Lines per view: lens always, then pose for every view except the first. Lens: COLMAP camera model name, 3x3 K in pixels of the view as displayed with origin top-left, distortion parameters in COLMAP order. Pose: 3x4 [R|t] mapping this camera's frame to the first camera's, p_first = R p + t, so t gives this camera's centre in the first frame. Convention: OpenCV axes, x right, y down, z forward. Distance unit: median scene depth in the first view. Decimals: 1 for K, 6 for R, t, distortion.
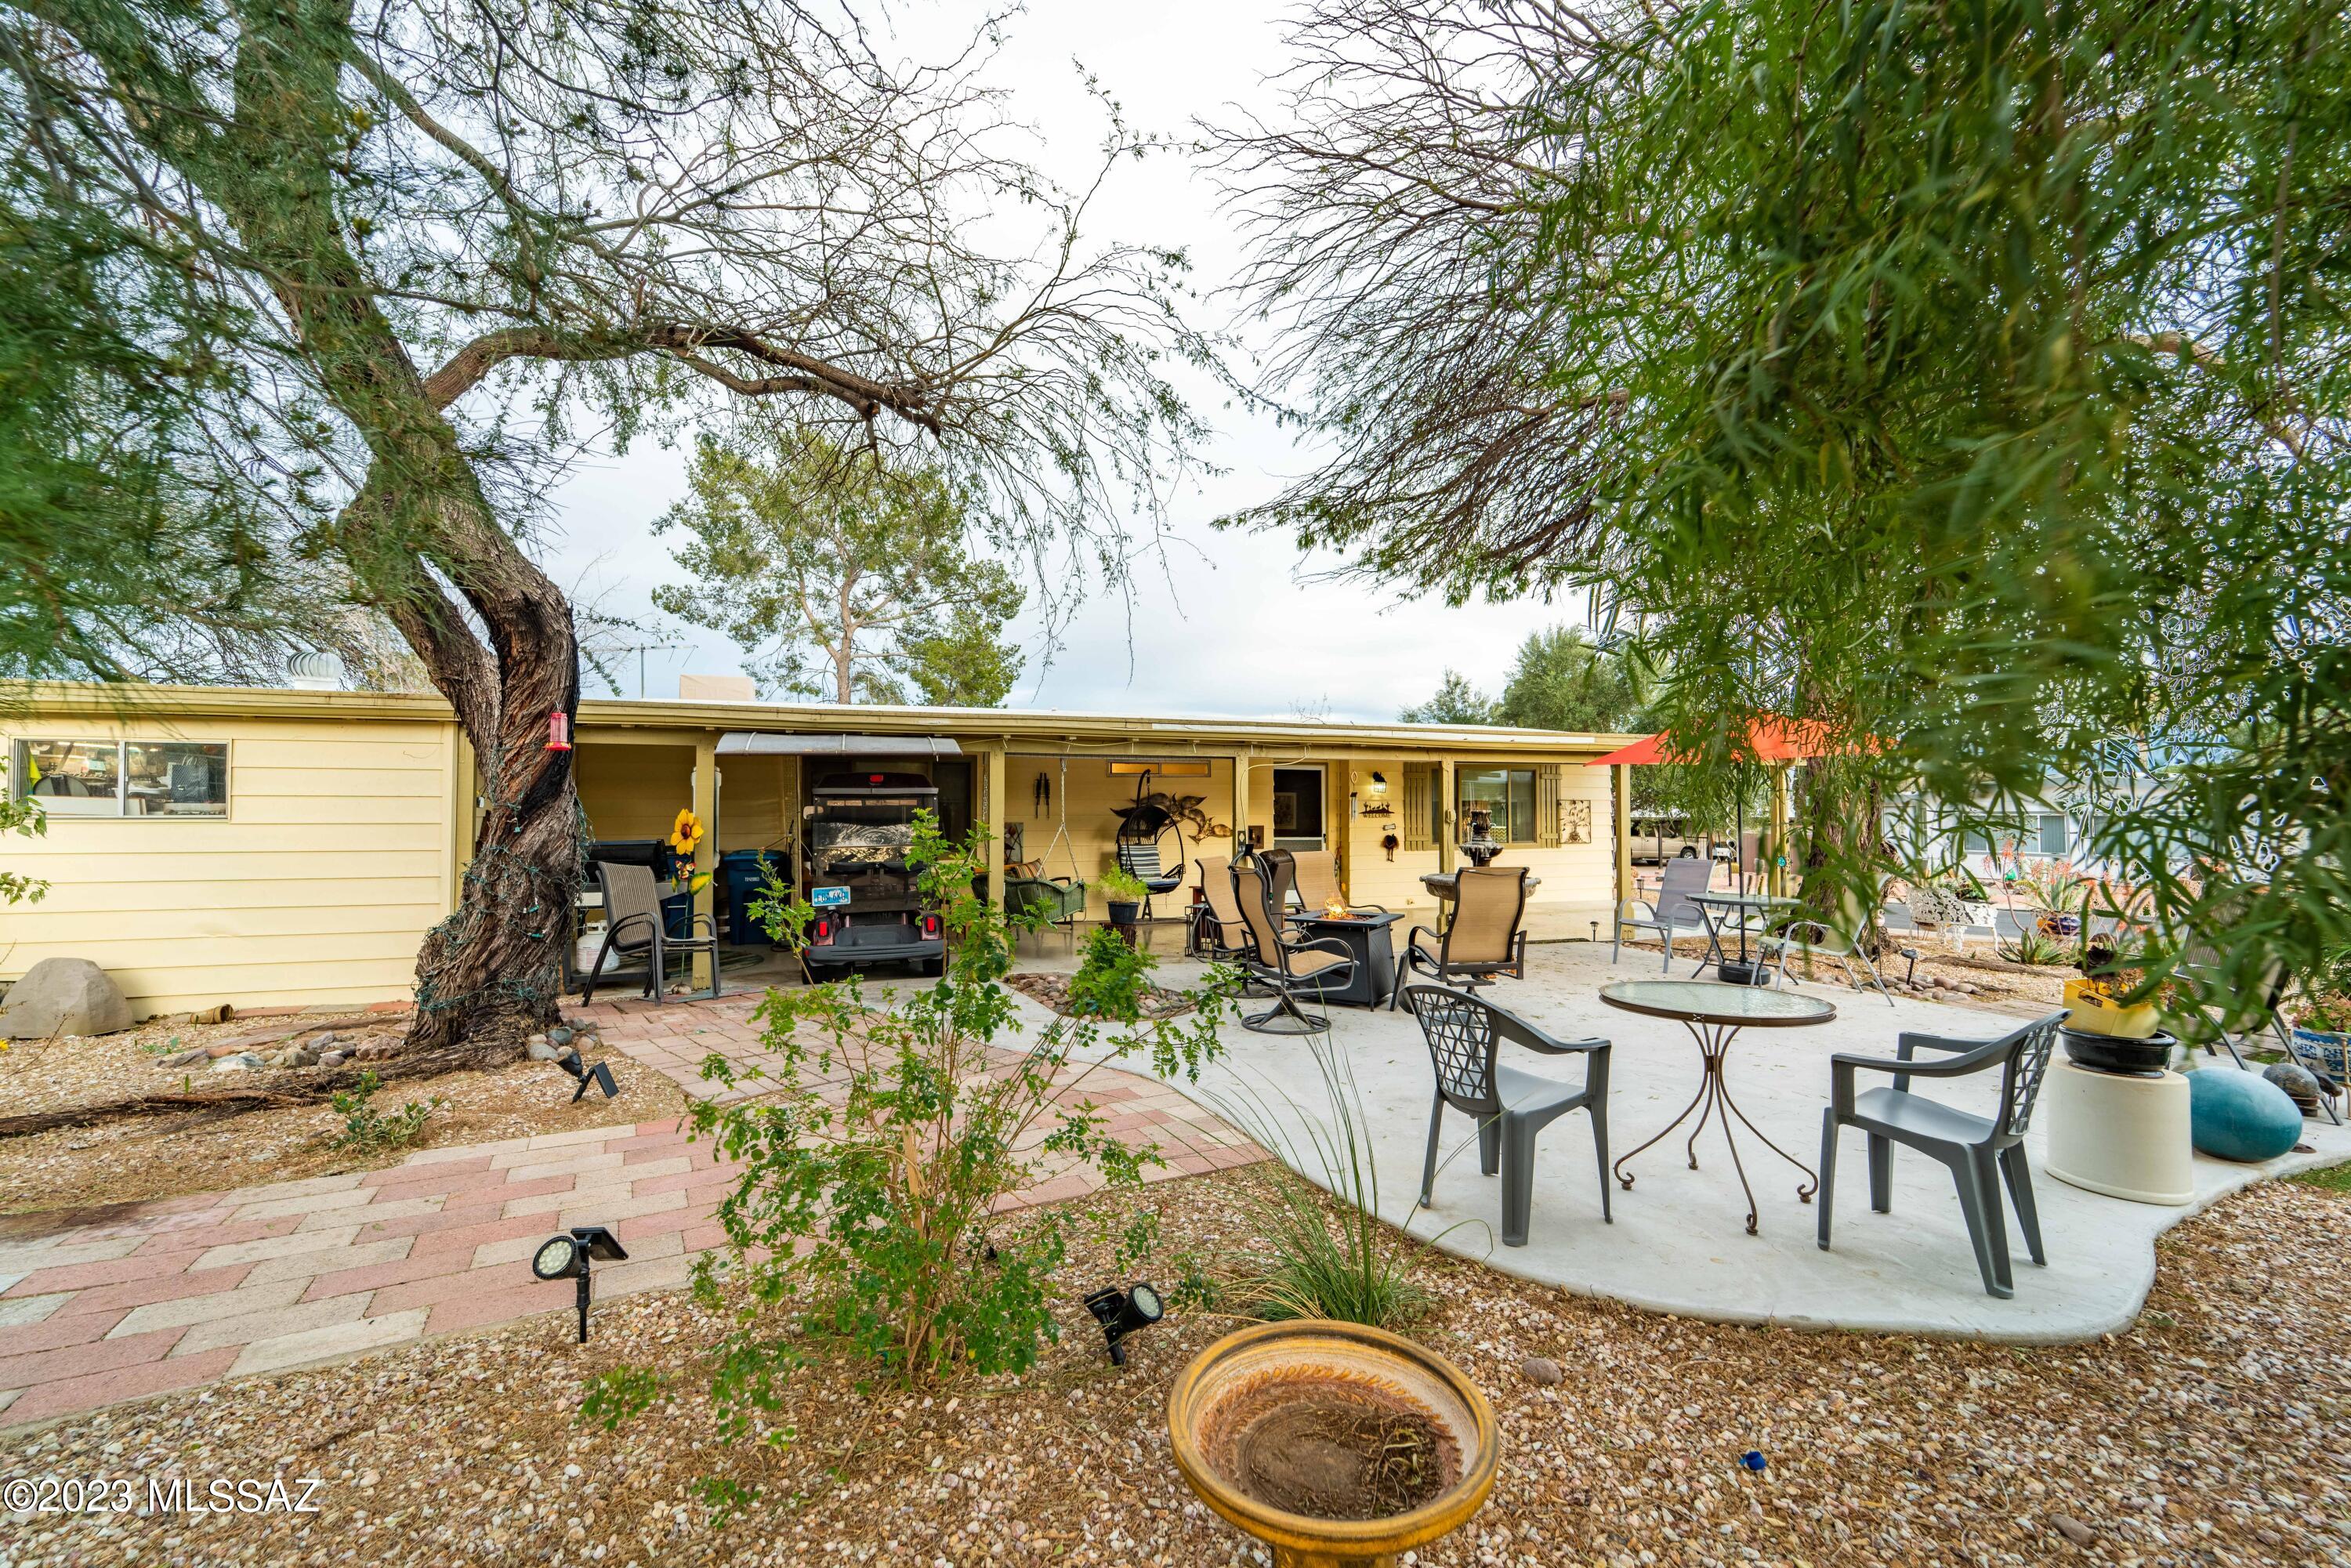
lens RADIAL K [[962.8, 0, 1171.7], [0, 962.8, 785.6], [0, 0, 1]] dist [-0.000501, -0.000742]
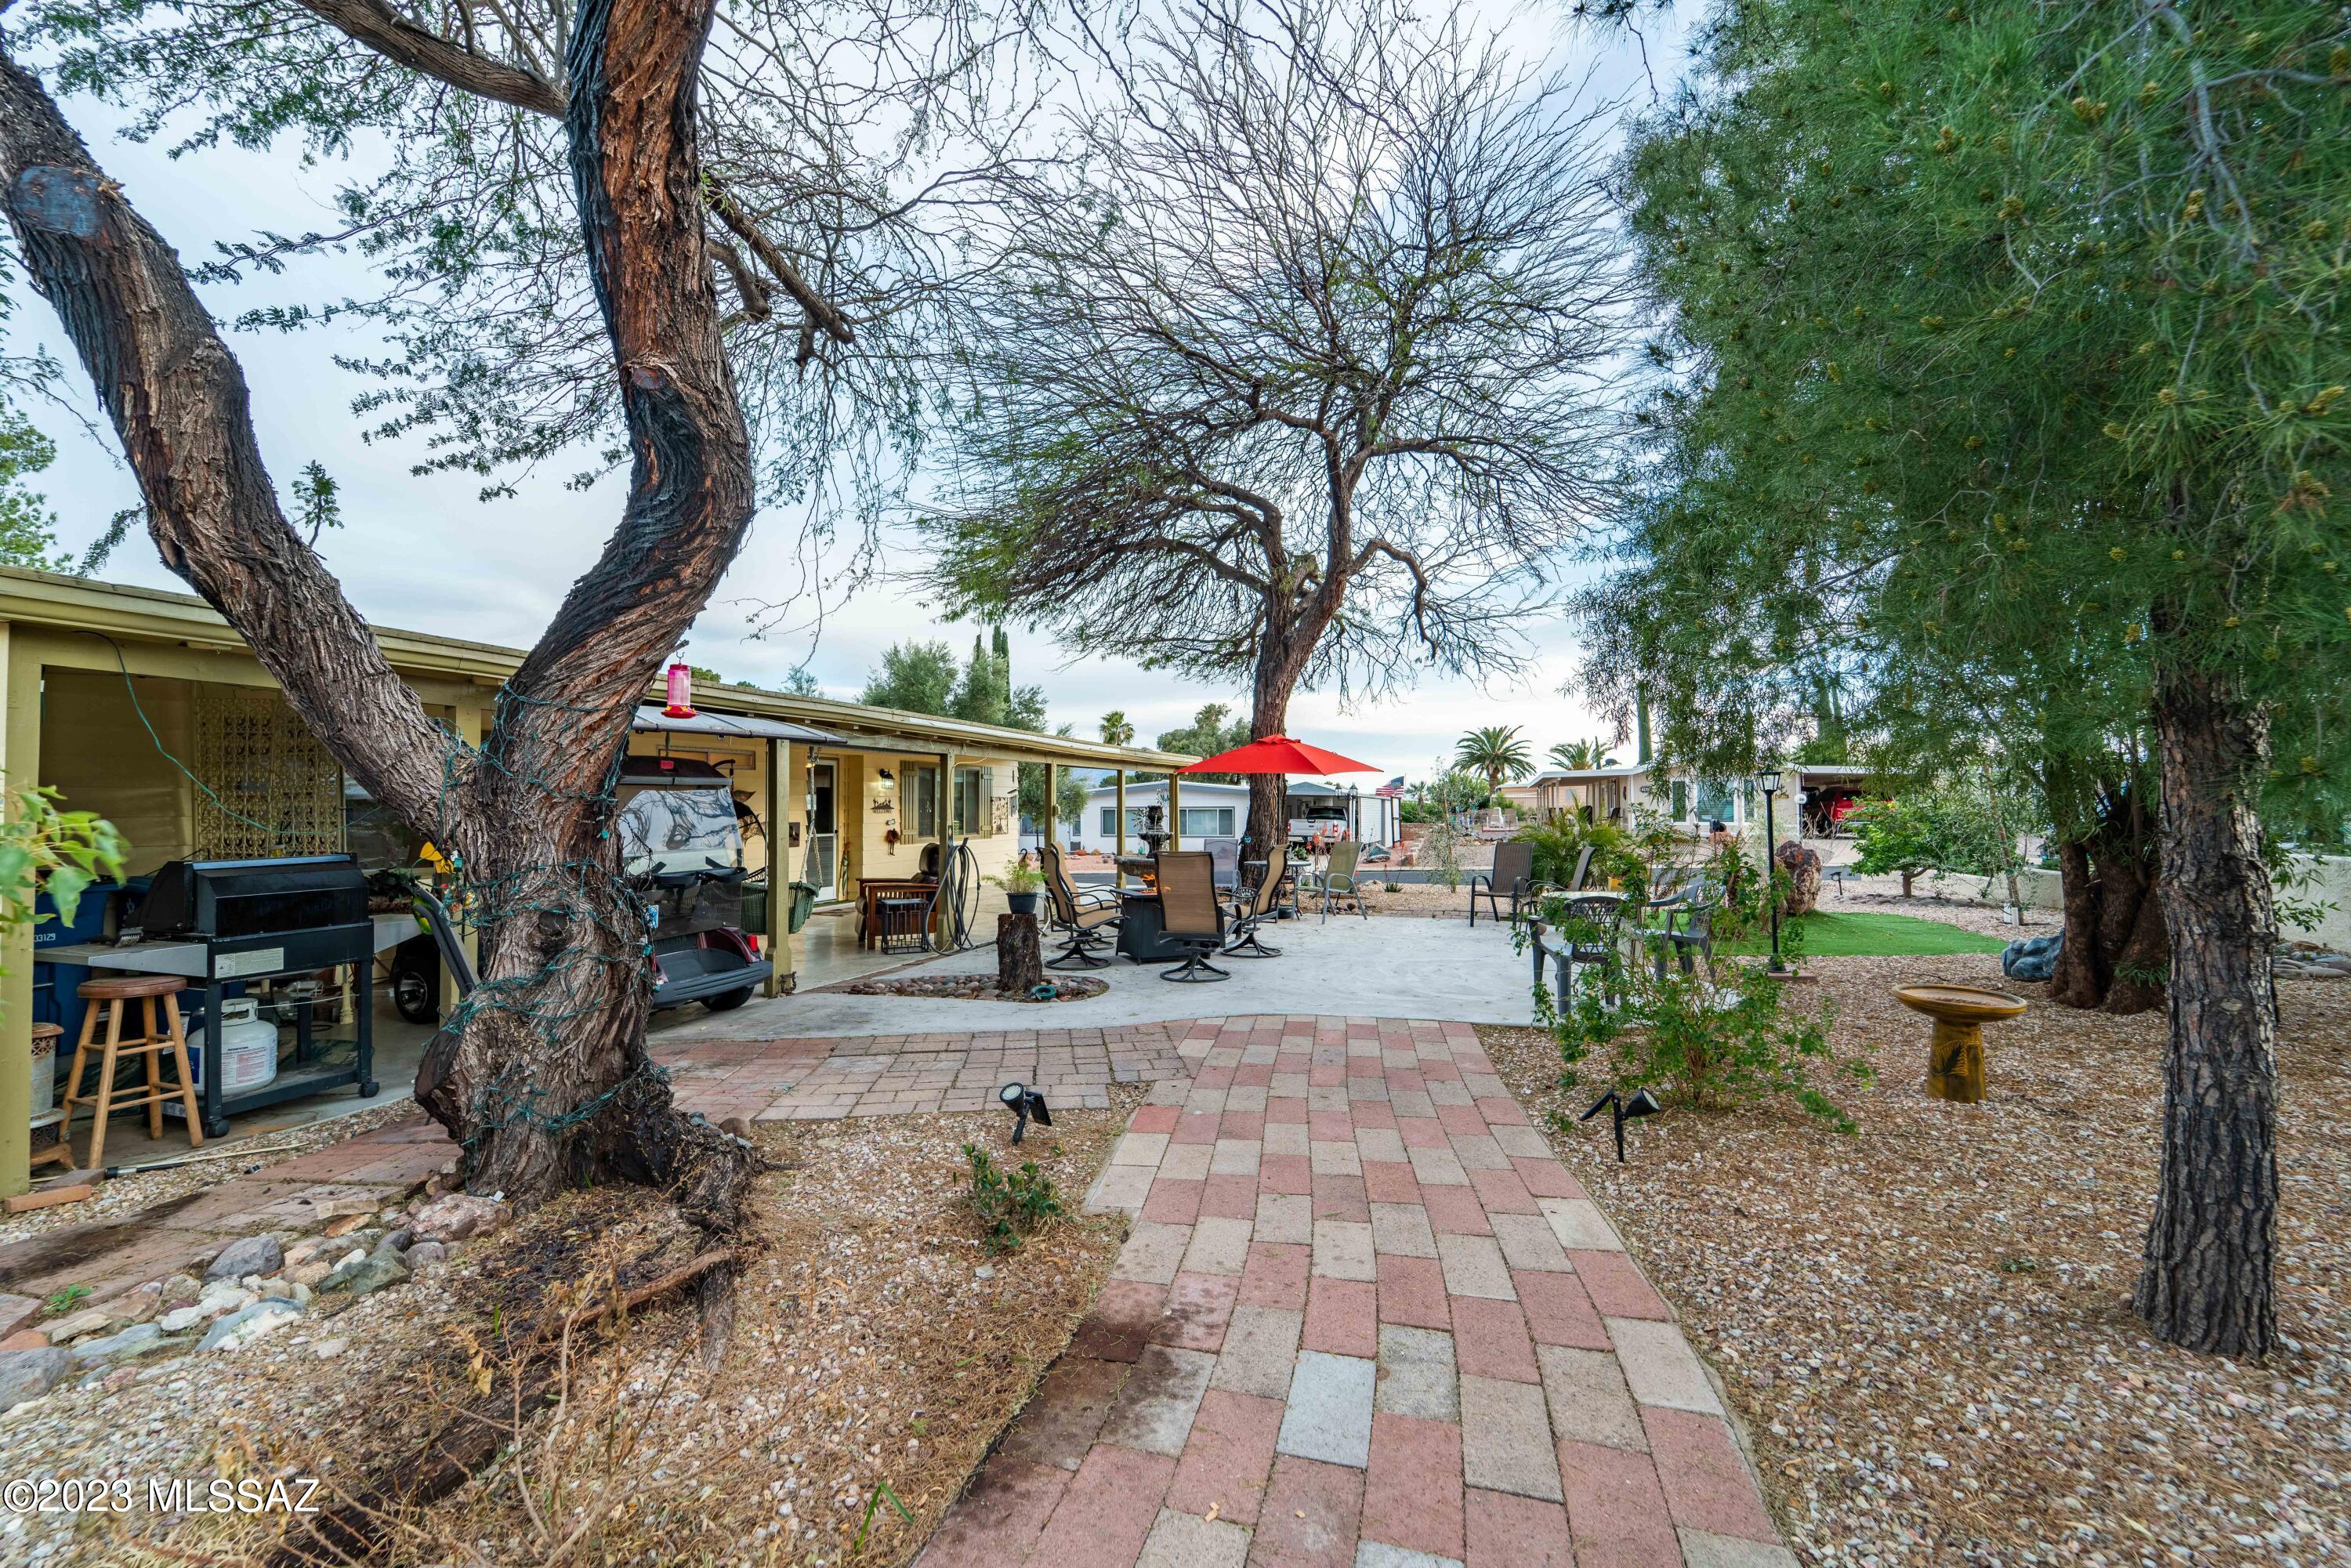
lens RADIAL K [[962.8, 0, 1171.7], [0, 962.8, 785.6], [0, 0, 1]] dist [-0.000501, -0.000742]
pose [[0.602851, 0.014288, 0.797726, -1.425034], [-0.016386, 0.999850, -0.005525, 0.014566], [-0.797685, -0.009740, 0.602995, 0.434680]]
